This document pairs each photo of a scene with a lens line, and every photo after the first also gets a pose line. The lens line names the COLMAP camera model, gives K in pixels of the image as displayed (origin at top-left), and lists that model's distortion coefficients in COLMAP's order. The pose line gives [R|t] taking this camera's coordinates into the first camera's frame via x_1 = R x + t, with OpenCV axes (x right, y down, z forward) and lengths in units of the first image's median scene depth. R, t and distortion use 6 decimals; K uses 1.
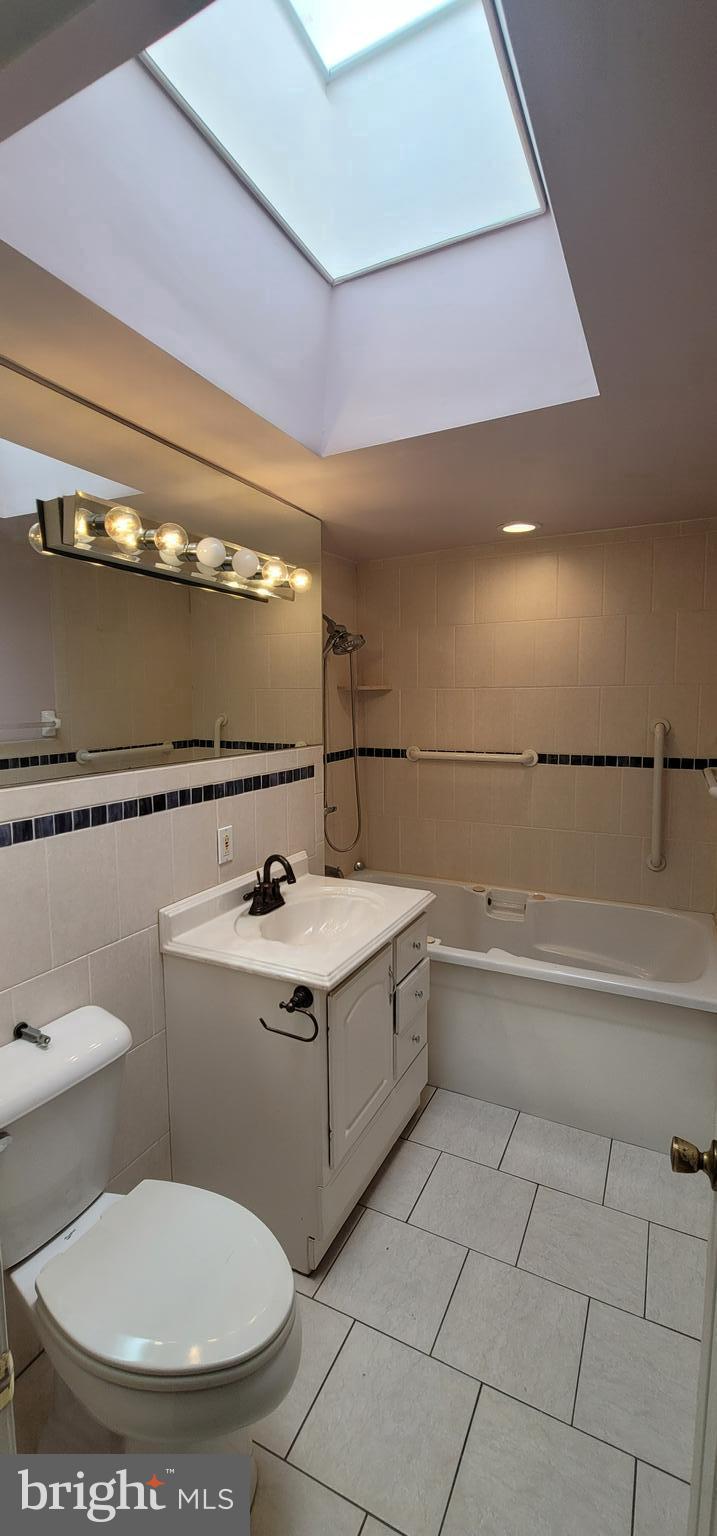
lens RADIAL K [[625.1, 0, 357.8], [0, 625.1, 767.8], [0, 0, 1]] dist [-0.009343, 0.002116]
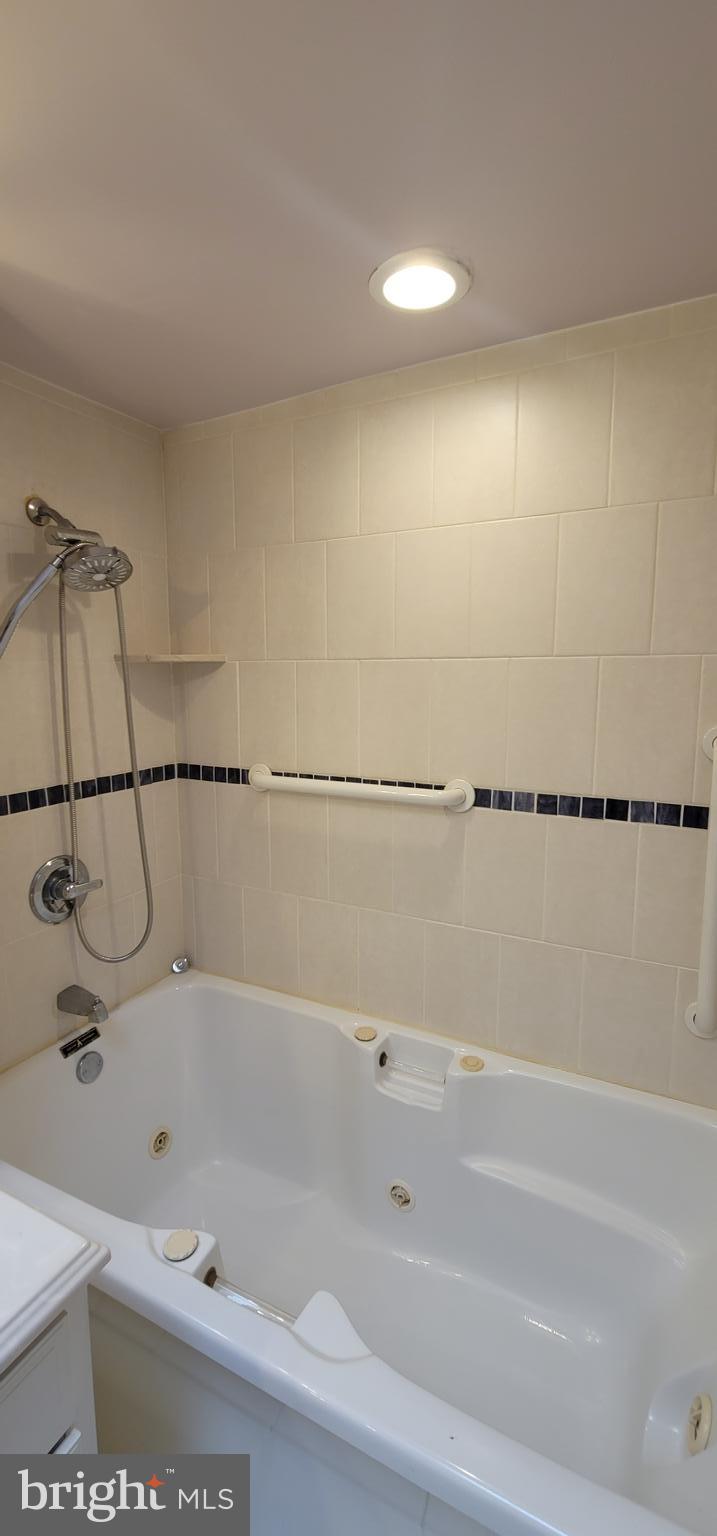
lens RADIAL K [[625.1, 0, 356.5], [0, 625.1, 778.1], [0, 0, 1]] dist [-0.009343, 0.002116]
pose [[0.999931, 0.001229, 0.011685, 0.208625], [-0.001917, 0.998249, 0.059116, -0.068918], [-0.011592, -0.059135, 0.998183, 0.549934]]
